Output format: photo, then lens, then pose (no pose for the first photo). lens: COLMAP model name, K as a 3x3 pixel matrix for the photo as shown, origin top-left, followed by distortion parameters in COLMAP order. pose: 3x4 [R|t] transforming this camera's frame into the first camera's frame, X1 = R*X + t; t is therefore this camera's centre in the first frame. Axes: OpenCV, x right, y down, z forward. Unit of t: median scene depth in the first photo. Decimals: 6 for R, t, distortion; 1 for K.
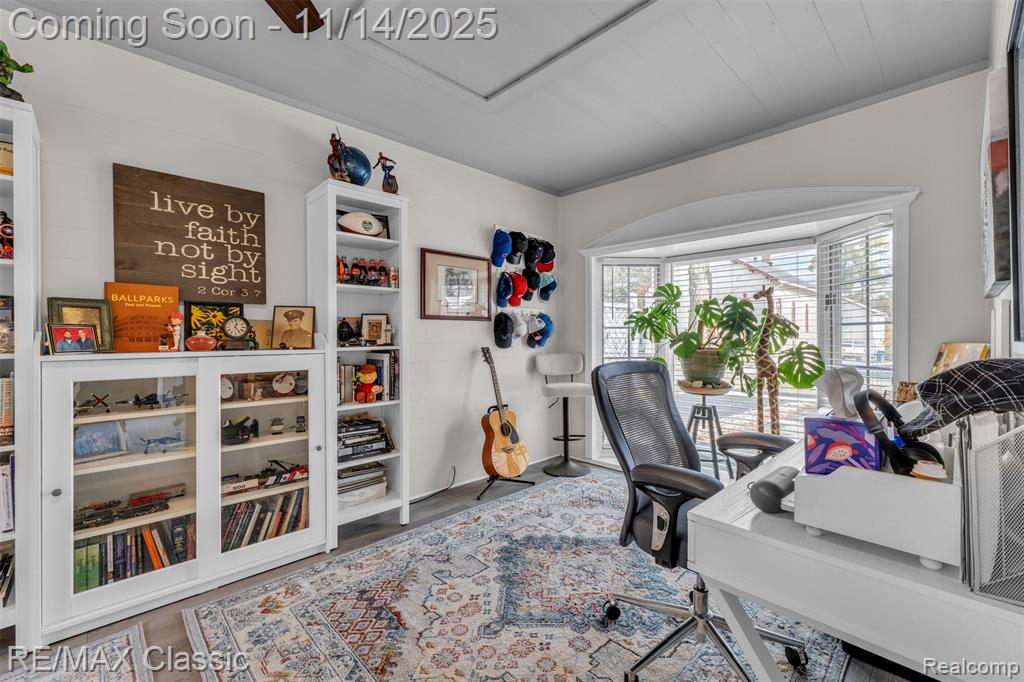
lens RADIAL K [[435.8, 0, 518.0], [0, 435.8, 338.3], [0, 0, 1]] dist [0.000480, 0.001142]
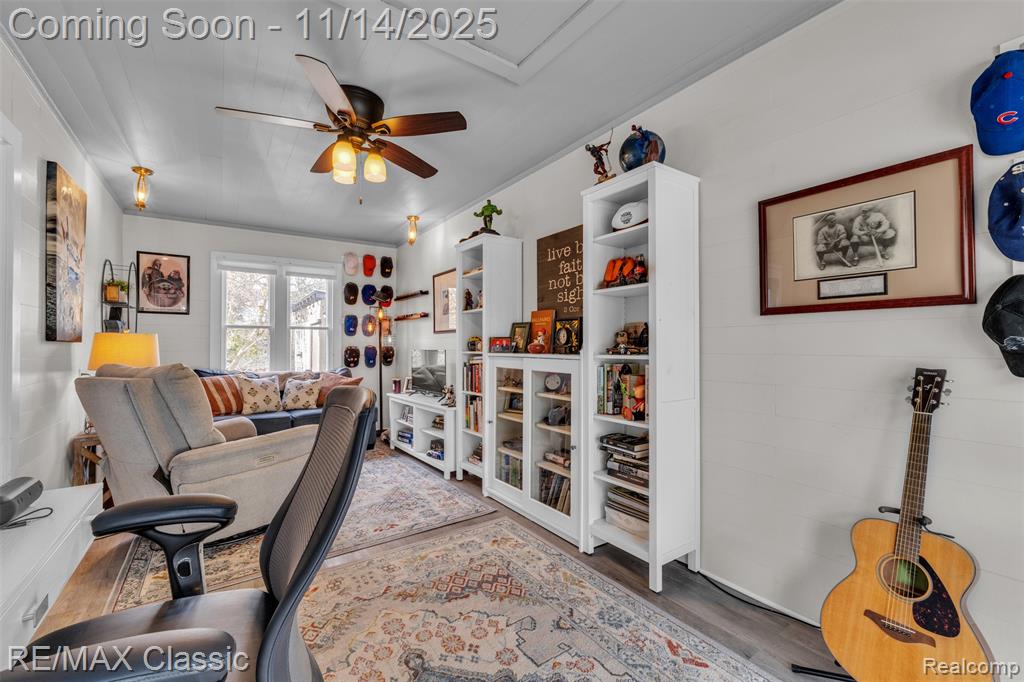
lens RADIAL K [[435.8, 0, 520.1], [0, 435.8, 338.5], [0, 0, 1]] dist [0.000480, 0.001142]
pose [[-0.177070, -0.010872, -0.984138, 0.663037], [-0.004393, 0.999938, -0.010256, -0.004638], [0.984188, 0.002508, -0.177107, 1.122543]]
